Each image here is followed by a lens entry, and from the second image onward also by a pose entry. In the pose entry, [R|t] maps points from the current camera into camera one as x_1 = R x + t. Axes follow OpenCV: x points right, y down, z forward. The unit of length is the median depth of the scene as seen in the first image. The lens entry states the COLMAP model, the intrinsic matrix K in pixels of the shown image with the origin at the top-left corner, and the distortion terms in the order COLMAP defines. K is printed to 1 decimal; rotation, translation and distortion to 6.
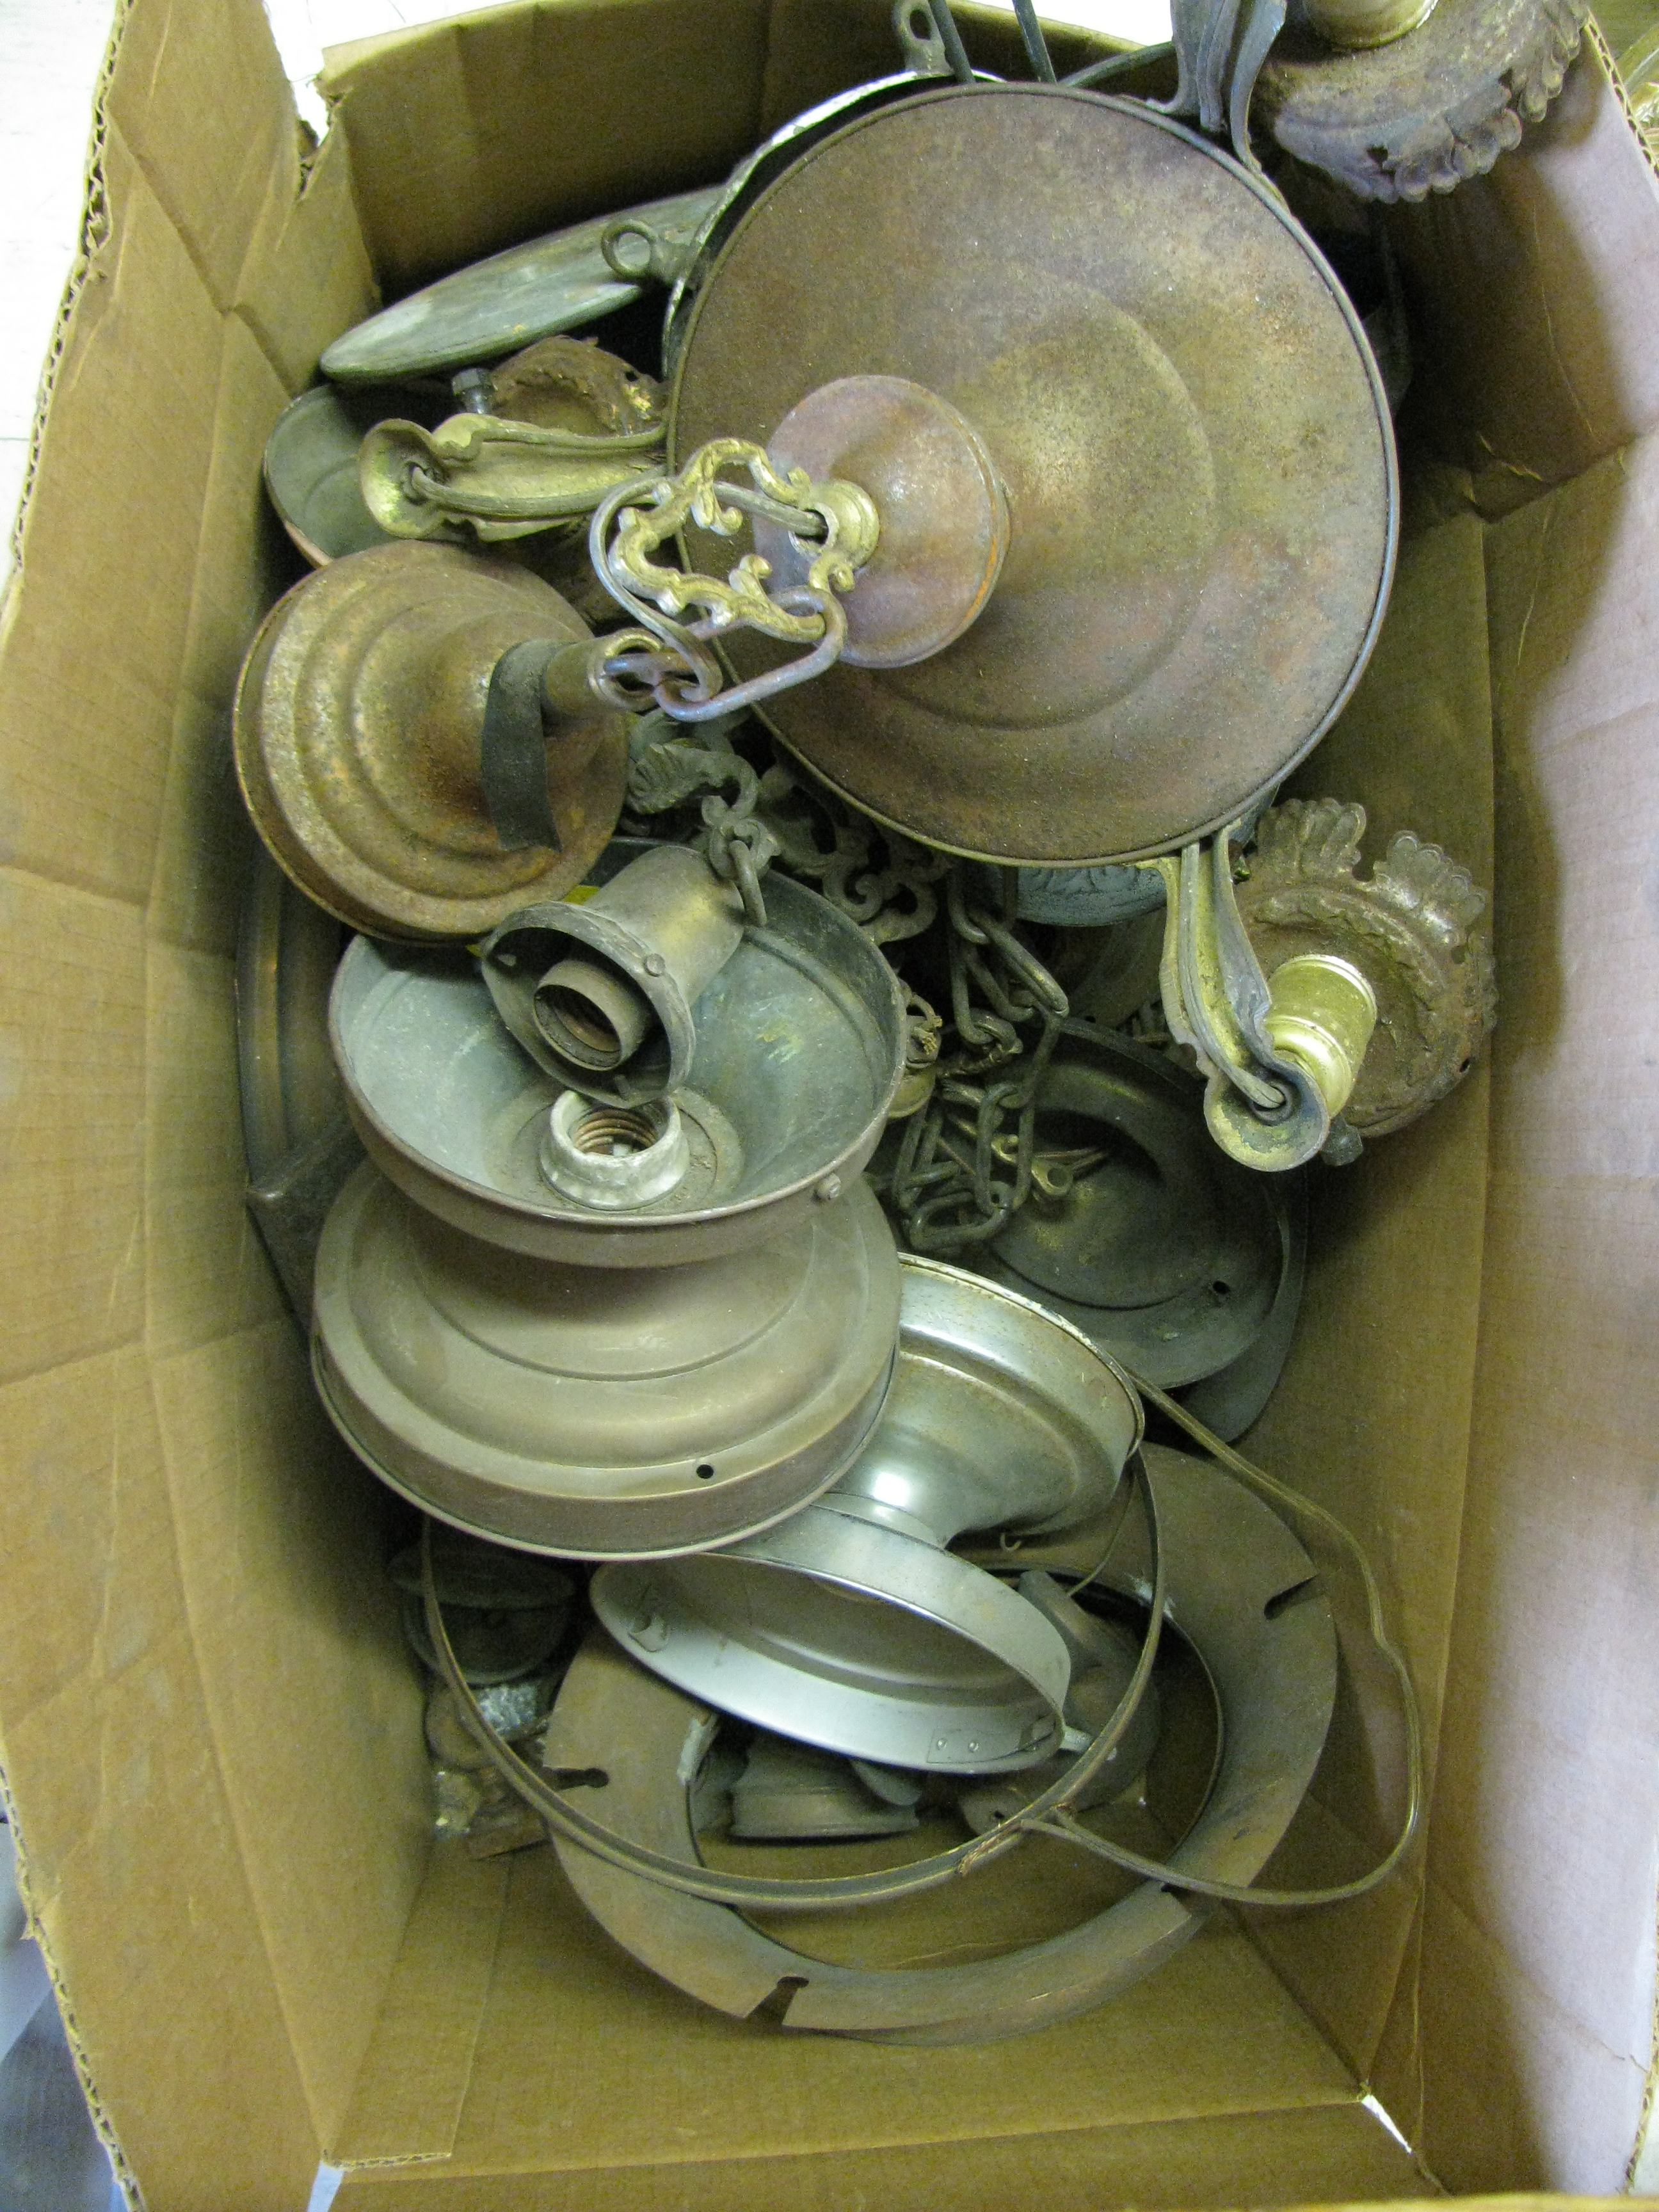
lens RADIAL K [[2285.7, 0, 833.5], [0, 2285.7, 1102.3], [0, 0, 1]] dist [-0.139217, 0.000000]
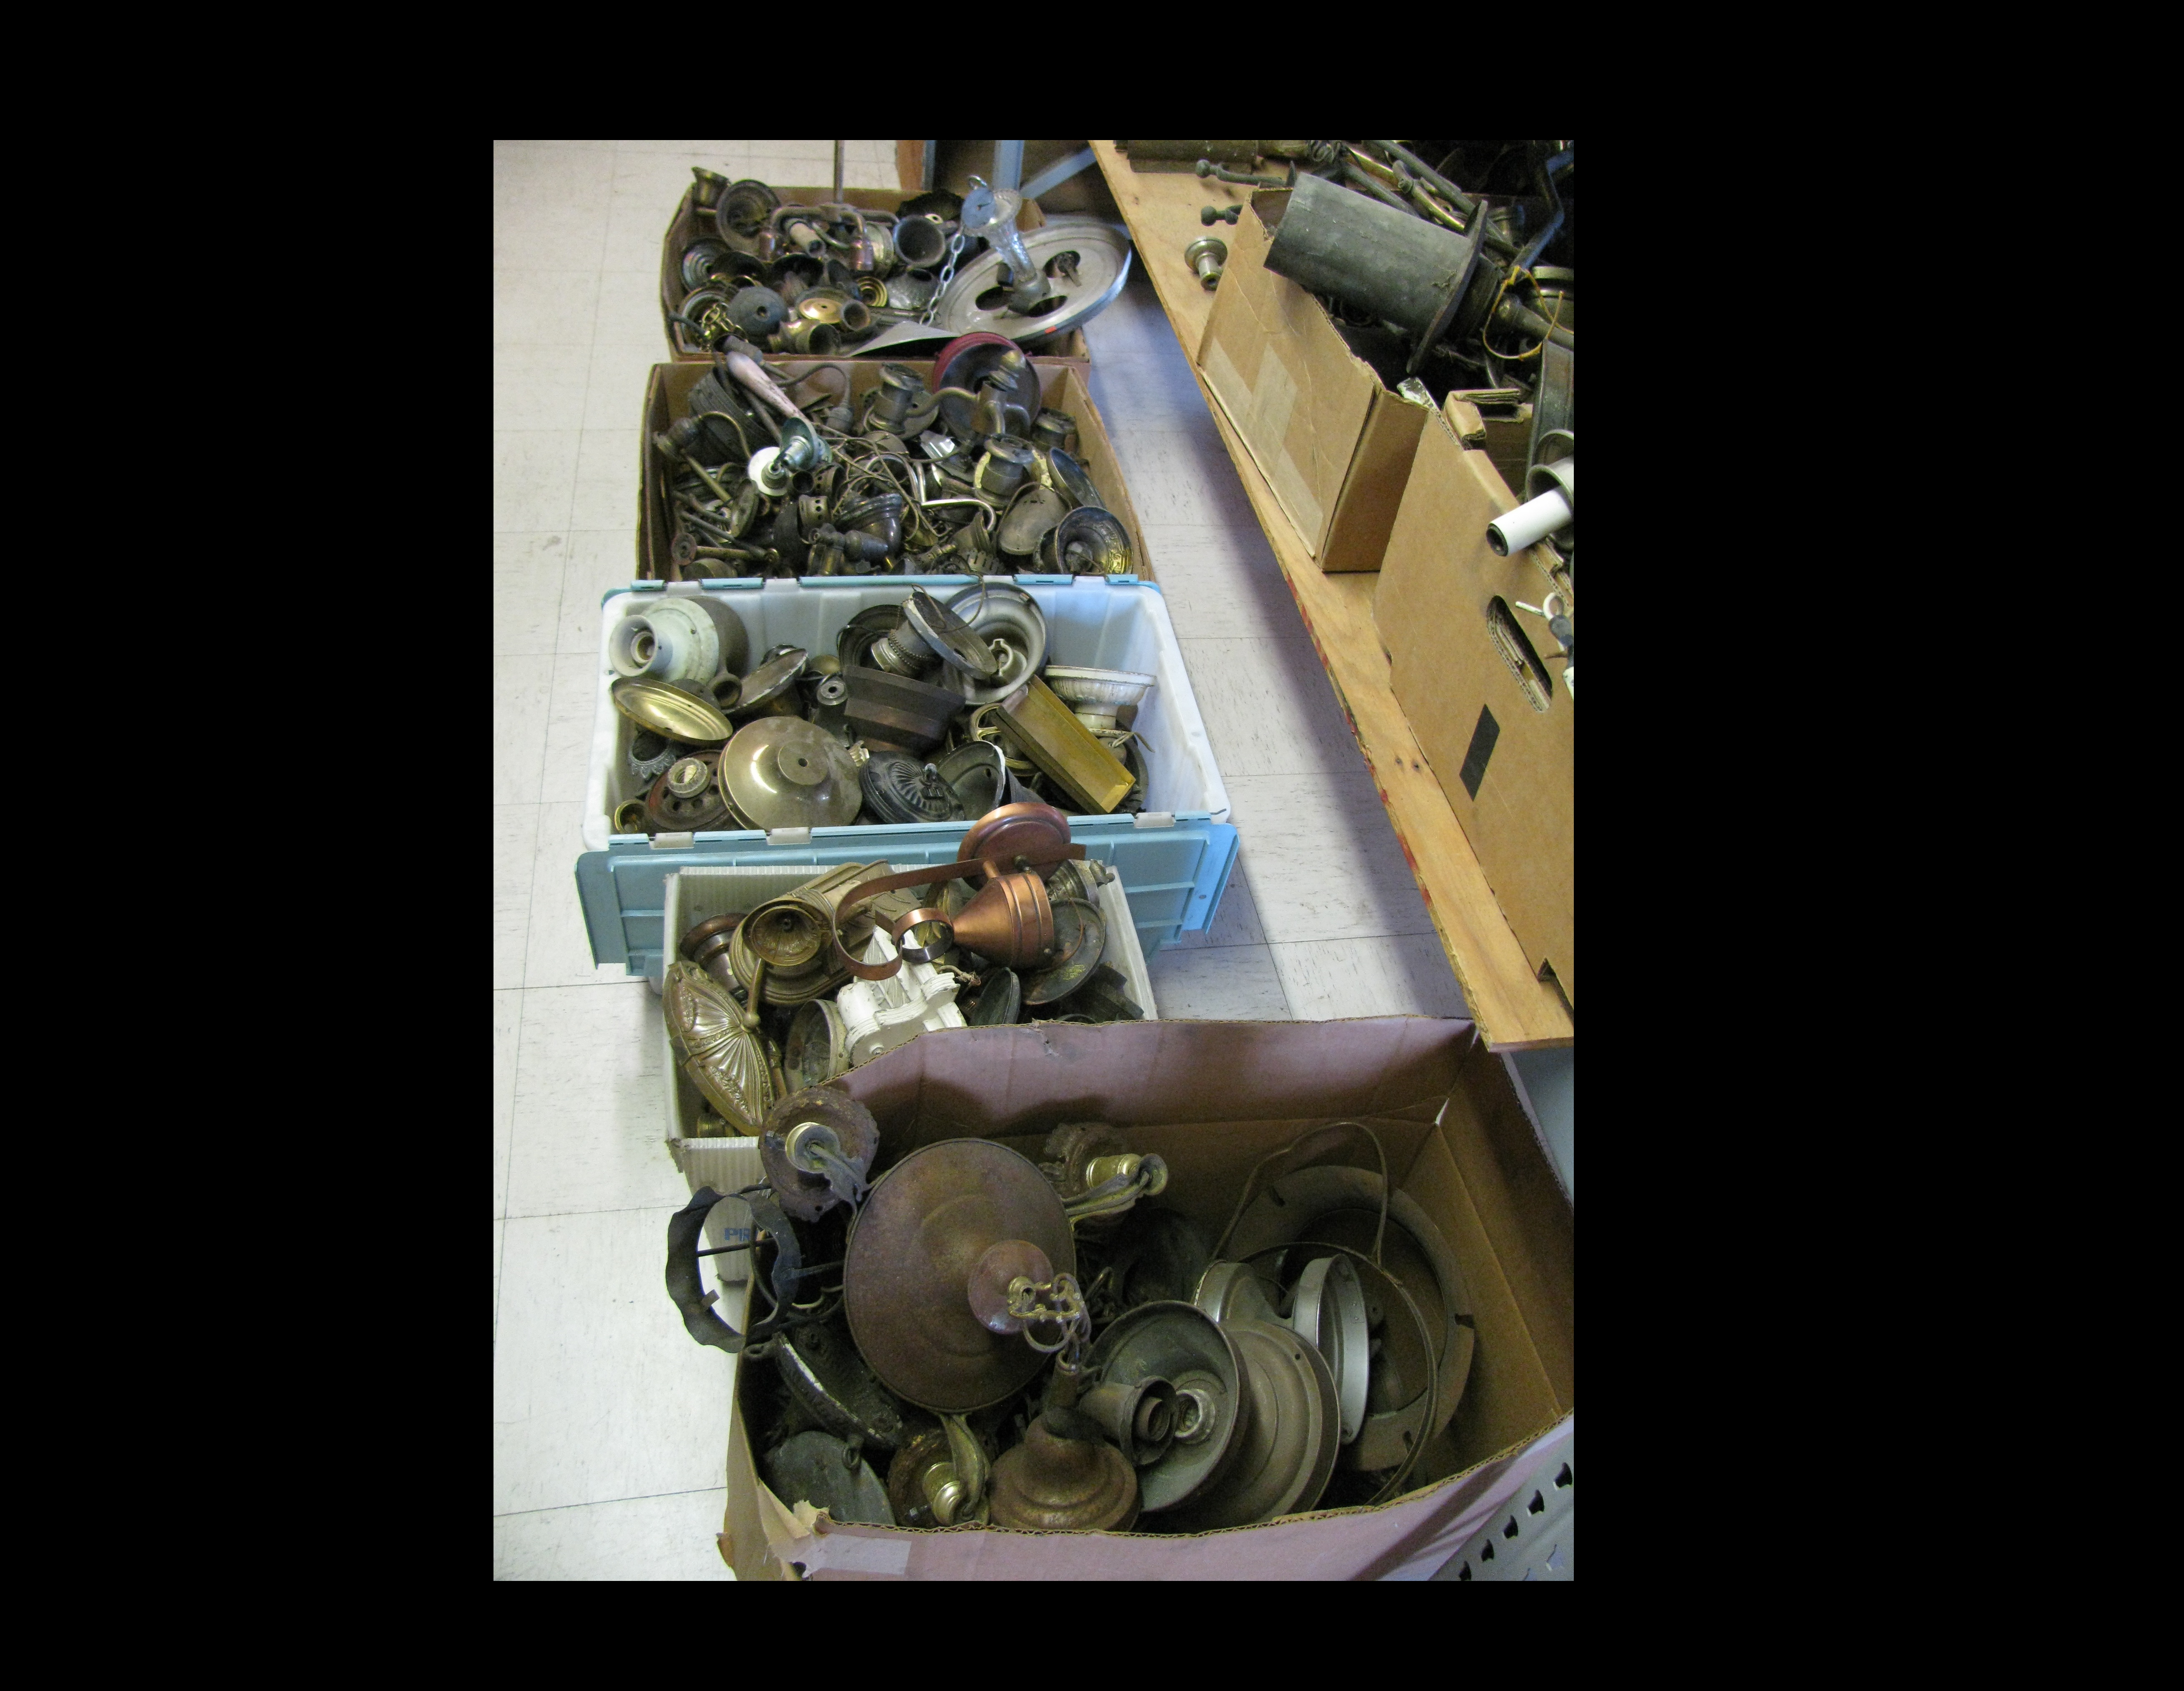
lens RADIAL K [[2282.0, 0, 1093.7], [0, 2282.0, 844.3], [0, 0, 1]] dist [0.001365, 0.000000]
pose [[-0.209192, -0.793432, 0.571580, -1.199356], [0.953529, -0.035893, 0.299157, -0.972585], [-0.216845, 0.607599, 0.764069, -1.619896]]
